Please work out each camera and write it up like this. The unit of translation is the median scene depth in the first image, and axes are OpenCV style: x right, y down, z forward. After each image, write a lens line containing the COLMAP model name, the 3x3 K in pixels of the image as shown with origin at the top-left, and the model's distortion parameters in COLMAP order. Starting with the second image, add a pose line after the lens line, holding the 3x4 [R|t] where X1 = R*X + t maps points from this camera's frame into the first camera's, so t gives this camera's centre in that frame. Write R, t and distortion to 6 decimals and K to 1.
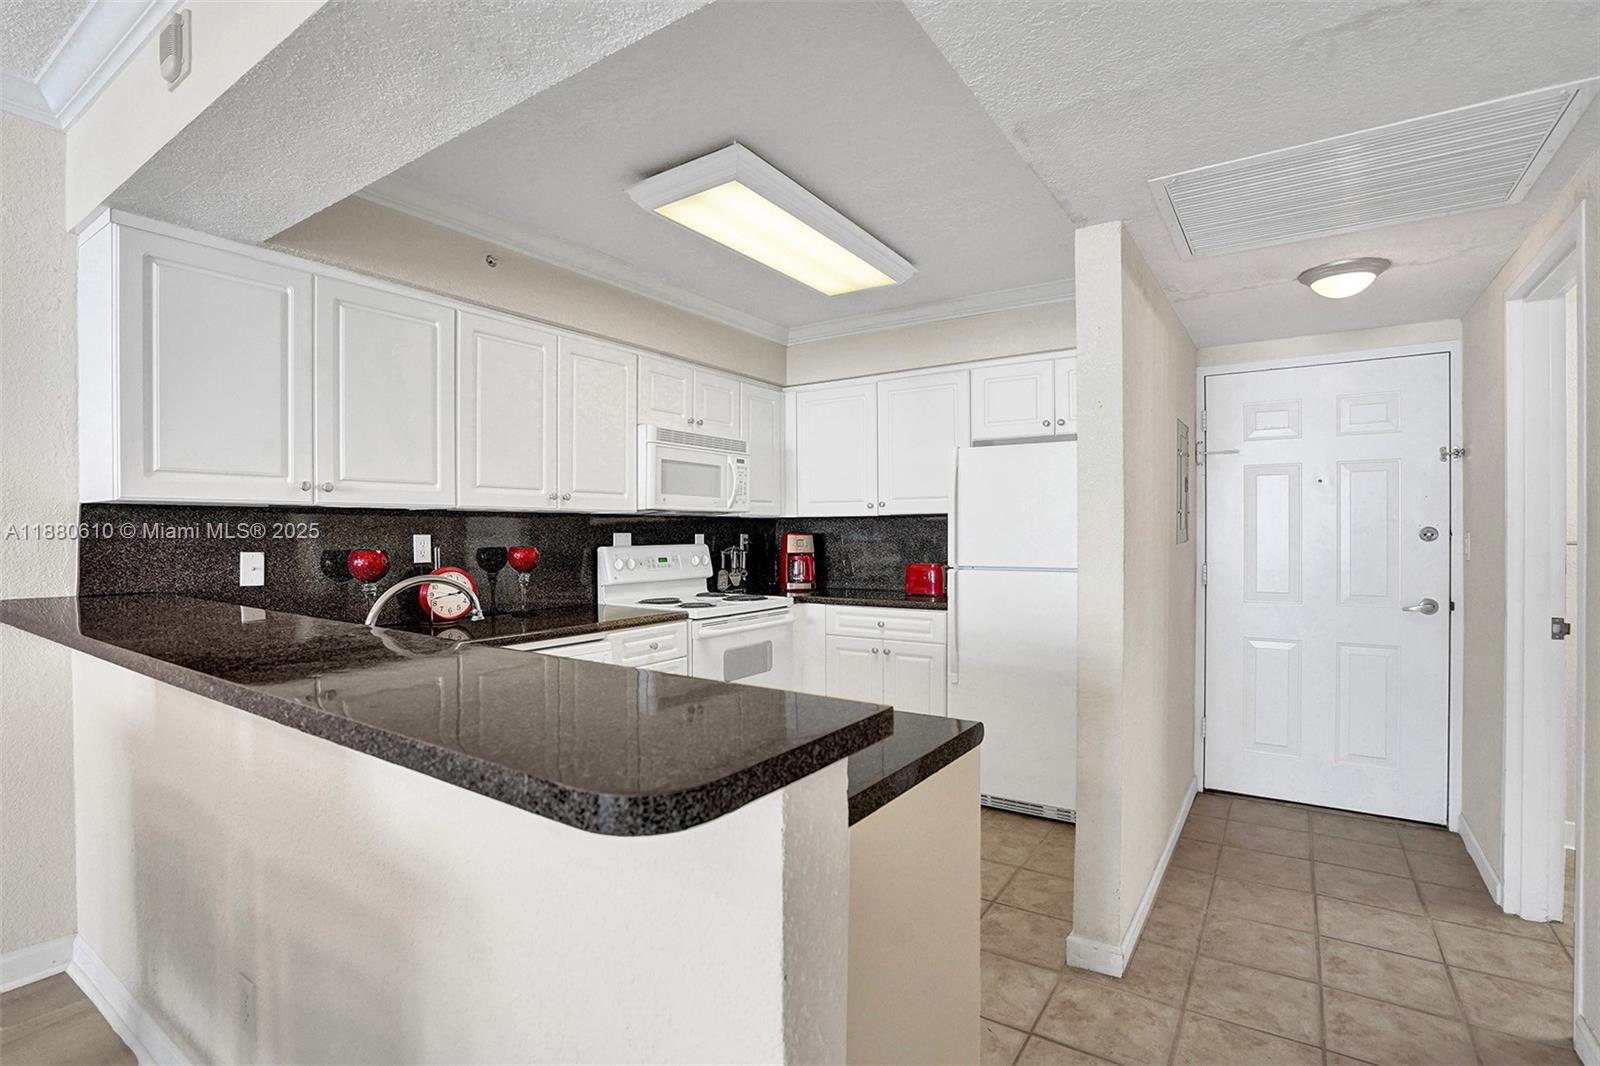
lens RADIAL K [[751.2, 0, 800.0], [0, 751.2, 533.0], [0, 0, 1]] dist [-0.018528, 0.000061]
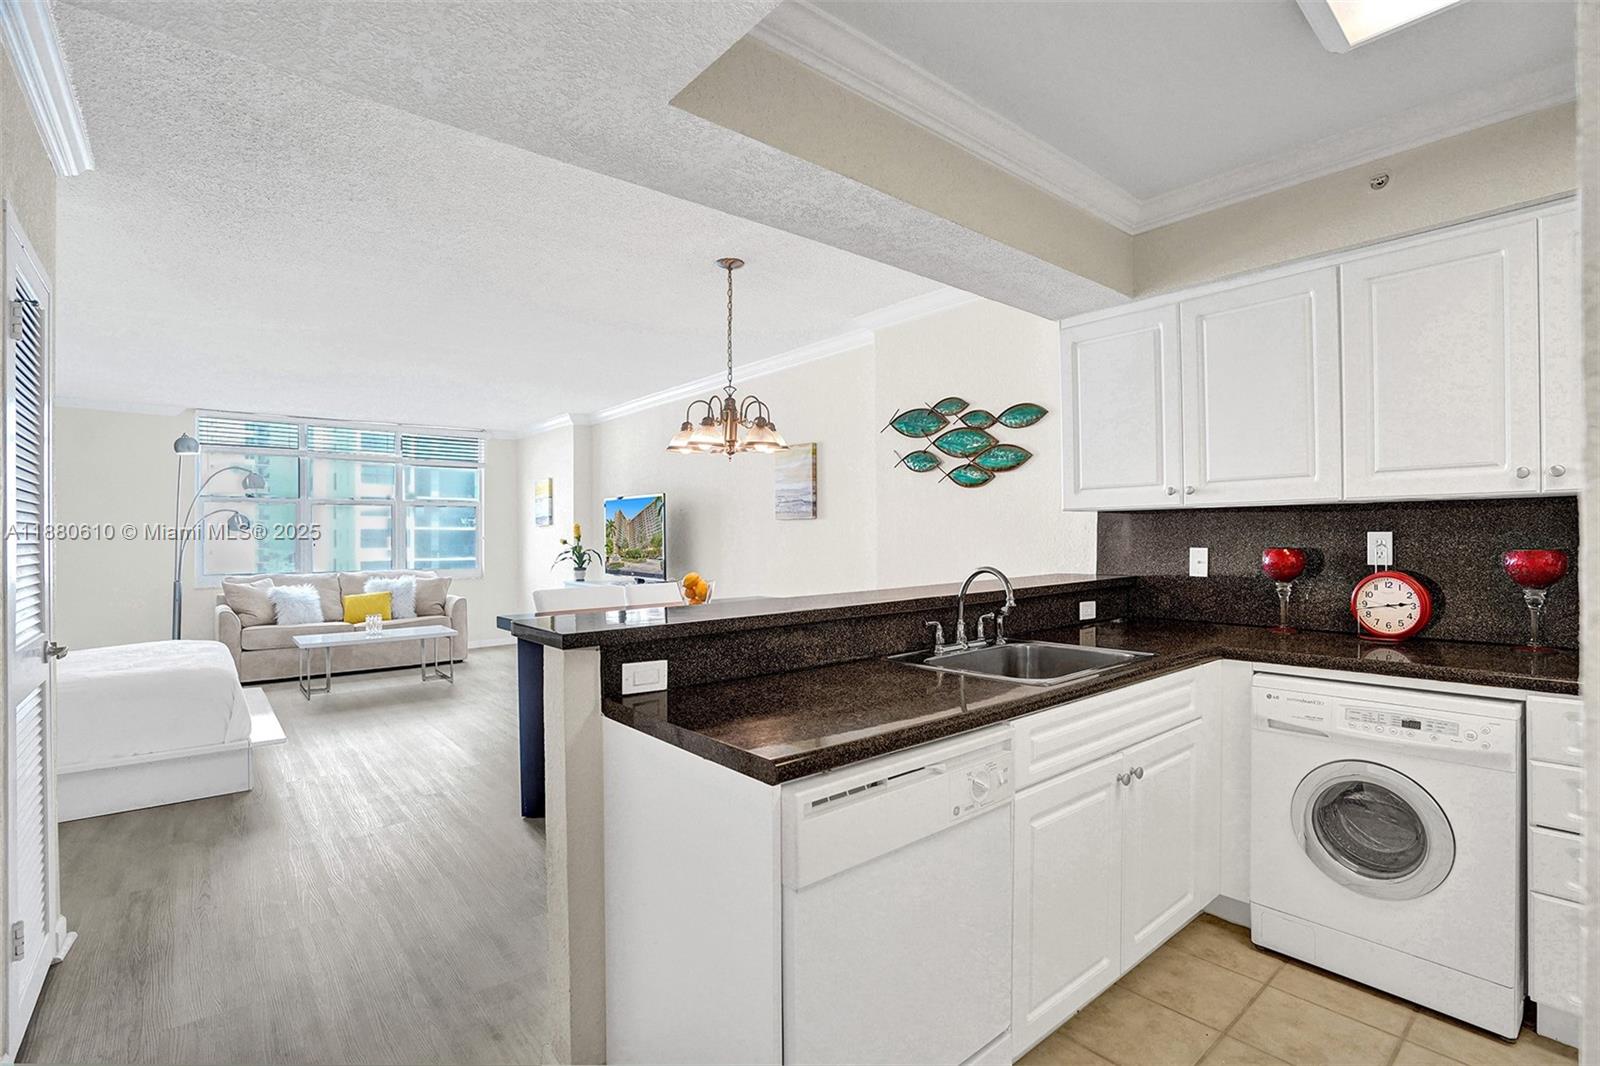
lens RADIAL K [[792.8, 0, 800.0], [0, 792.8, 533.0], [0, 0, 1]] dist [0.000171, 0.001026]
pose [[-0.258495, 0.001062, -0.966012, 0.425936], [0.009567, 0.999953, -0.001460, -0.001240], [0.965965, -0.009620, -0.258493, 0.487218]]
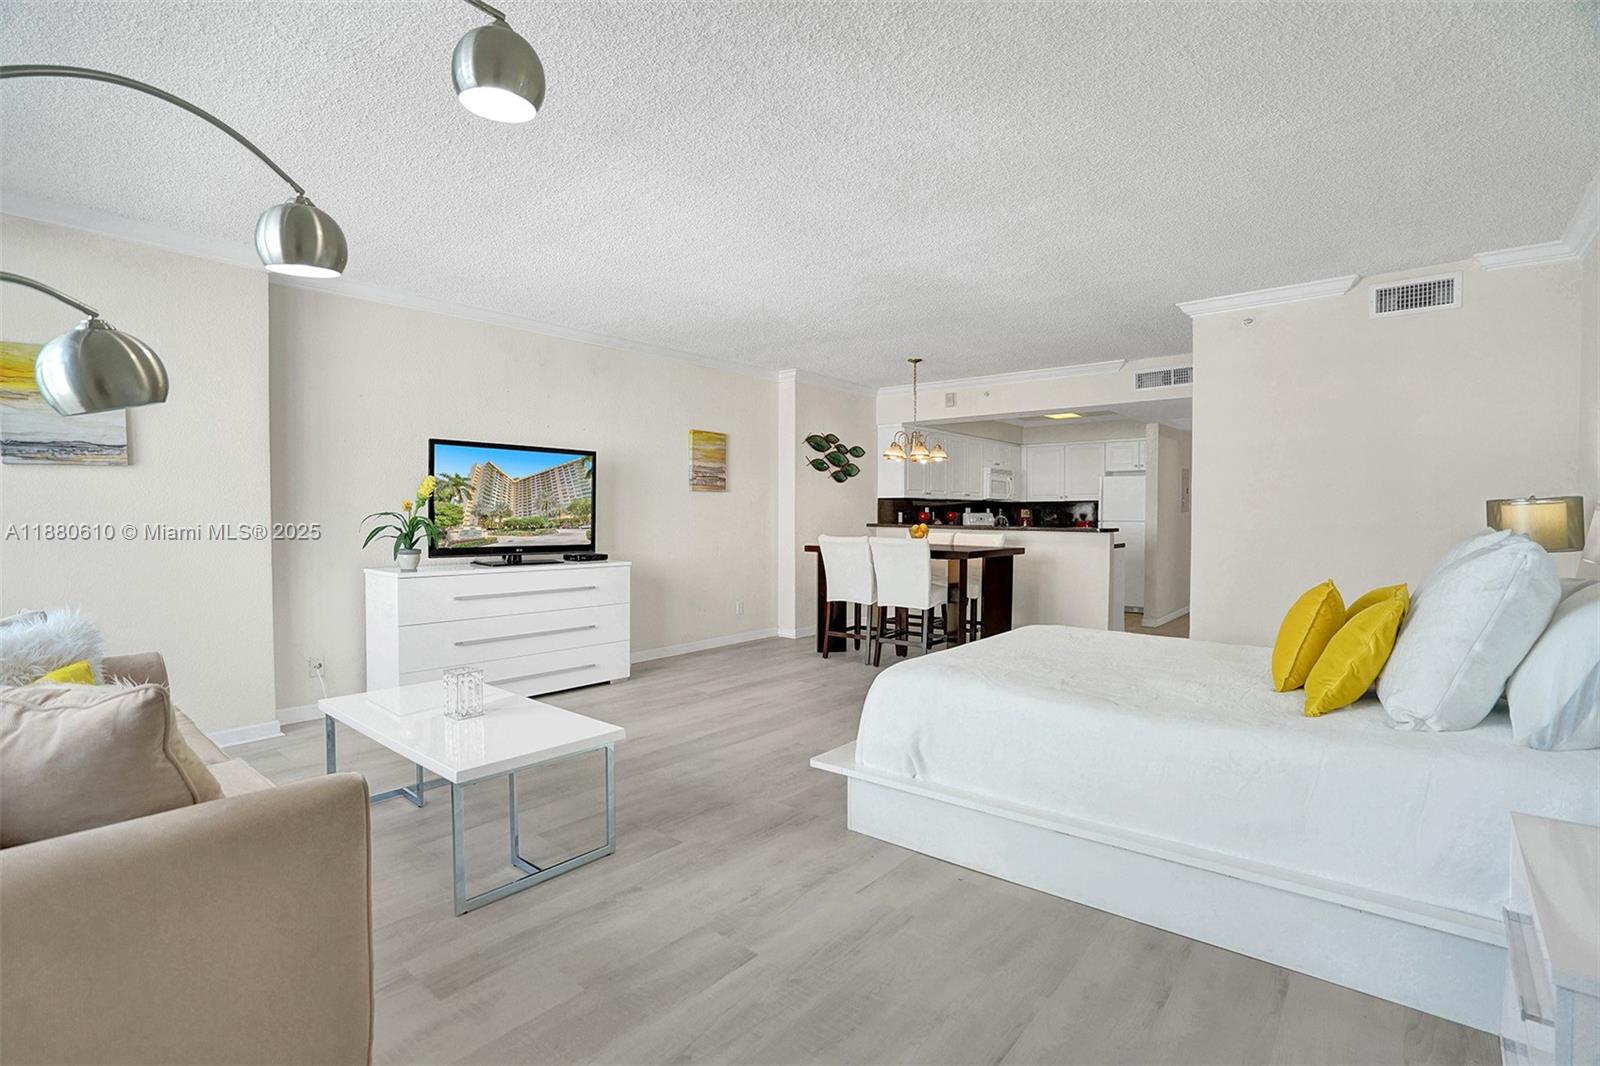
lens RADIAL K [[778.2, 0, 824.3], [0, 778.2, 536.7], [0, 0, 1]] dist [-0.055299, 0.022129]
pose [[0.998628, 0.005838, -0.052038, -0.608974], [-0.004422, 0.999618, 0.027286, 0.029231], [0.052178, -0.027018, 0.998272, -1.717167]]
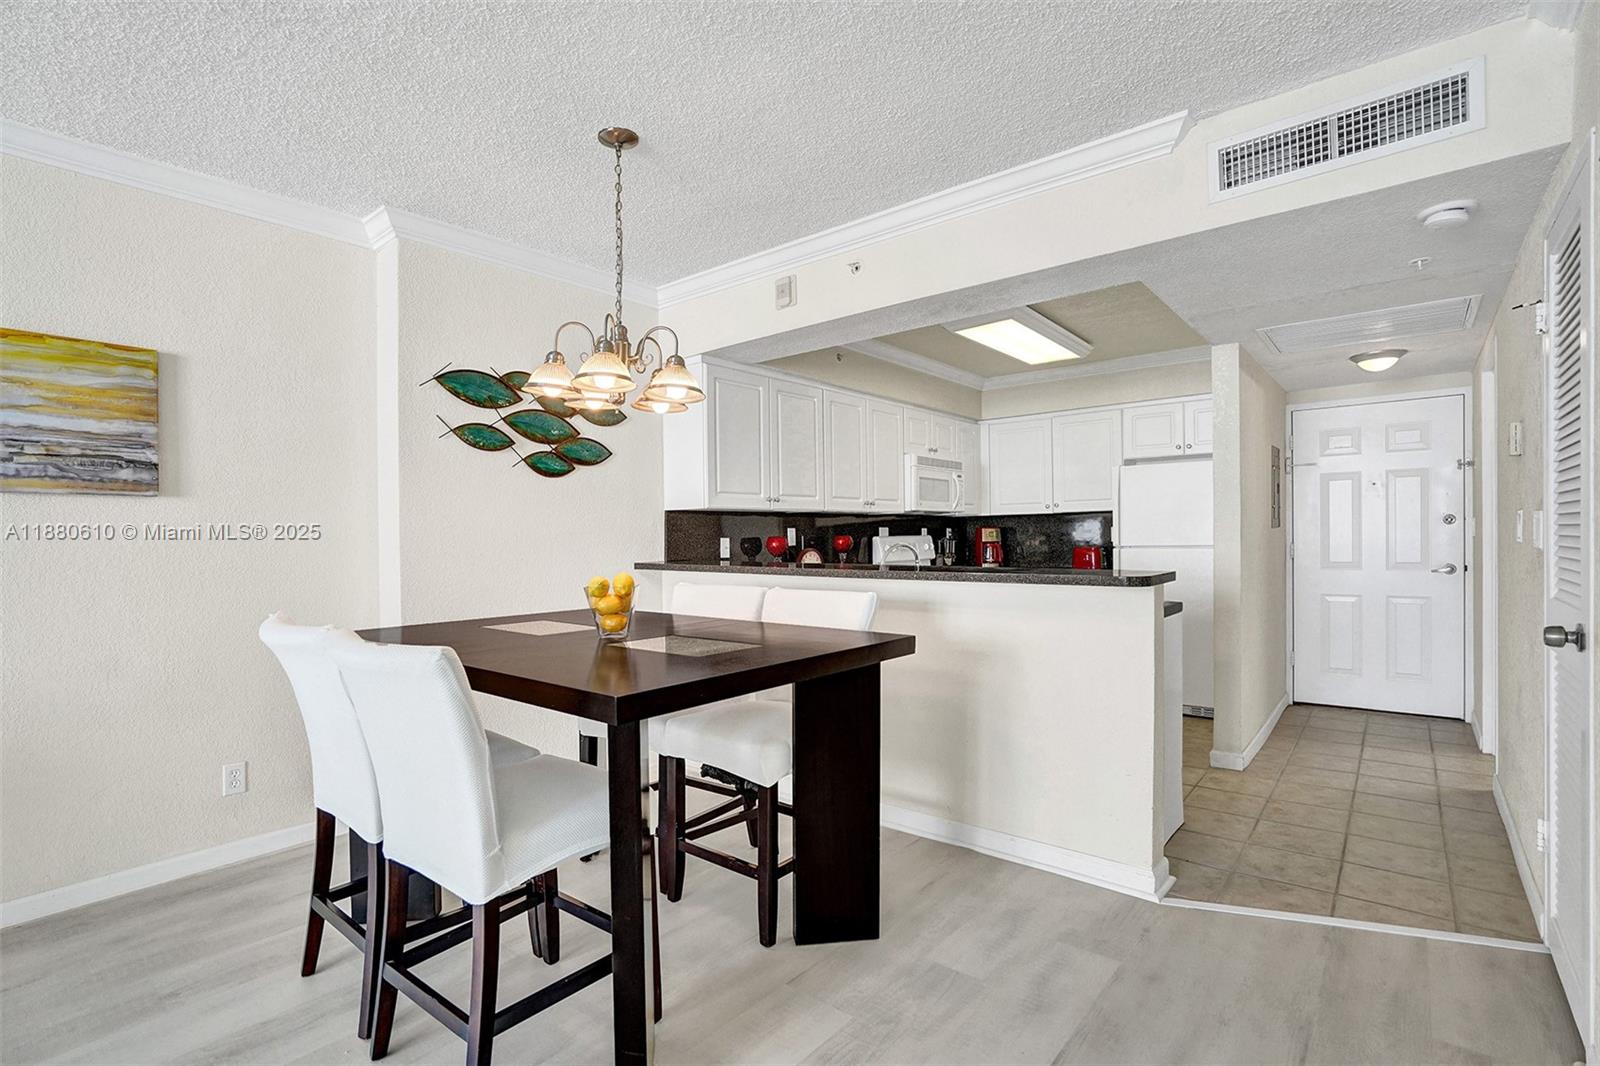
lens RADIAL K [[784.1, 0, 840.2], [0, 784.1, 547.6], [0, 0, 1]] dist [-0.001953, -0.000221]
pose [[0.999233, -0.013283, -0.036838, -0.277408], [0.013776, 0.999818, 0.013170, 0.018903], [0.036656, -0.013667, 0.999234, -0.550304]]
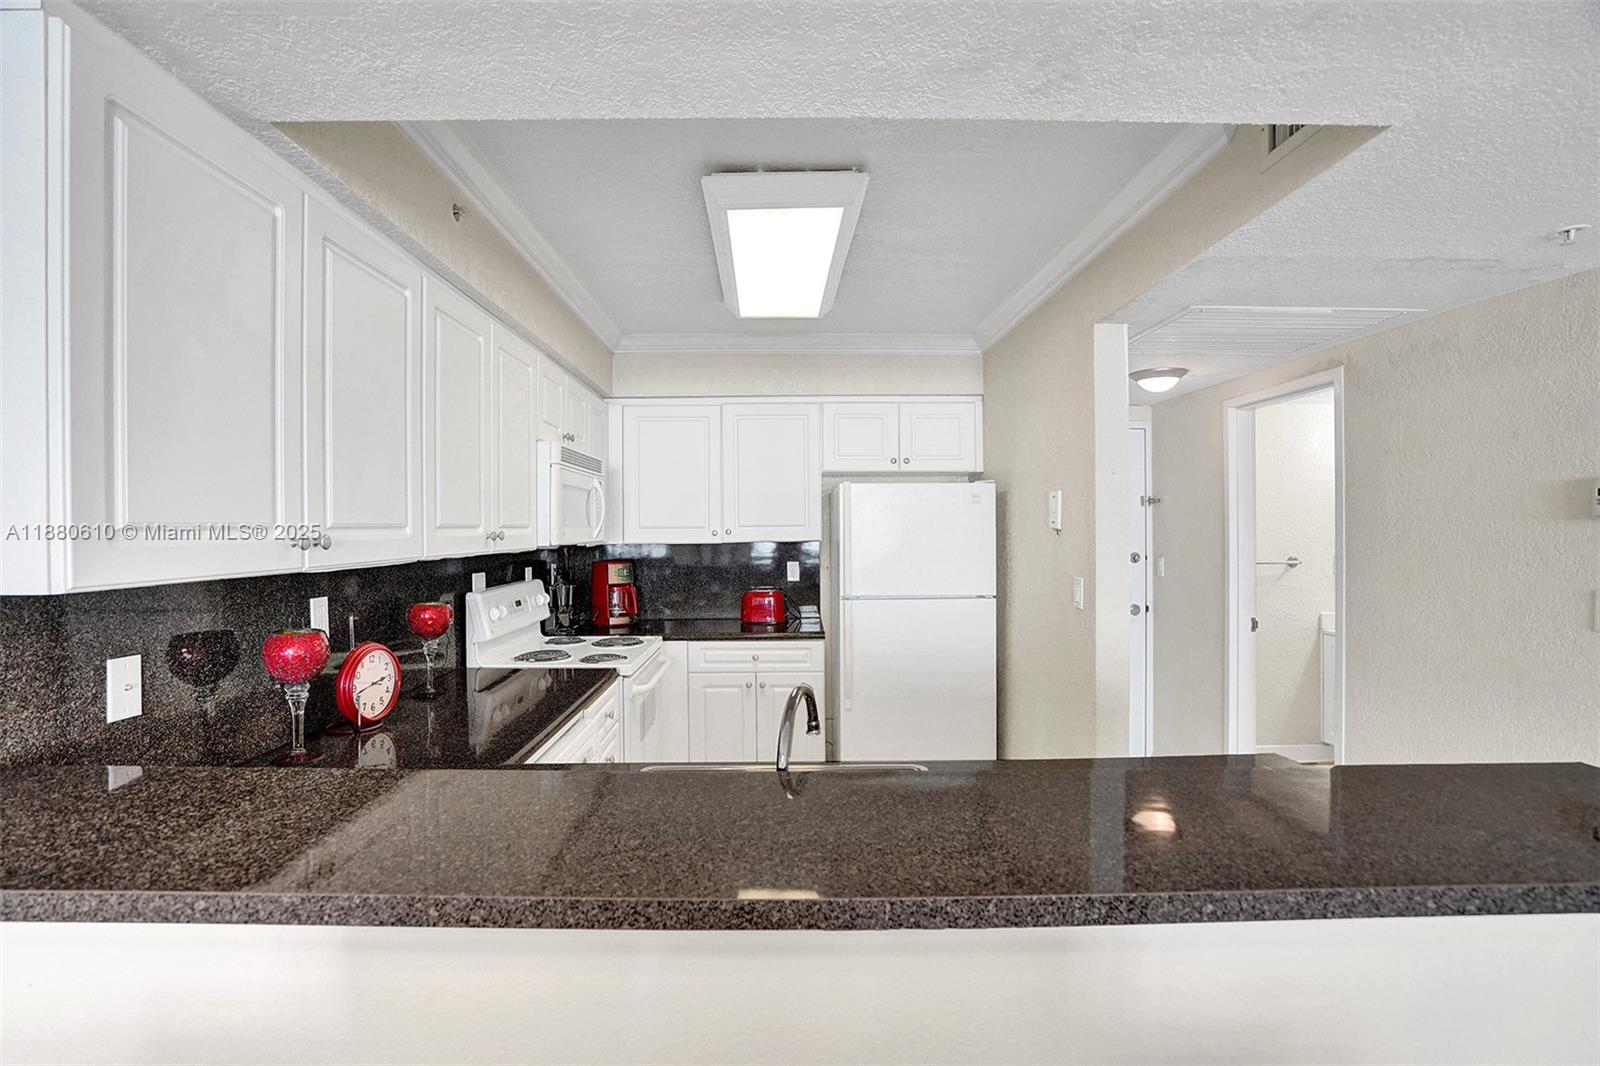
lens RADIAL K [[772.9, 0, 800.0], [0, 772.9, 533.0], [0, 0, 1]] dist [-0.002742, 0.020167]
pose [[0.810083, -0.003227, 0.586306, -0.454735], [0.000539, 0.999989, 0.004759, -0.046879], [-0.586315, -0.003539, 0.810076, 0.161416]]
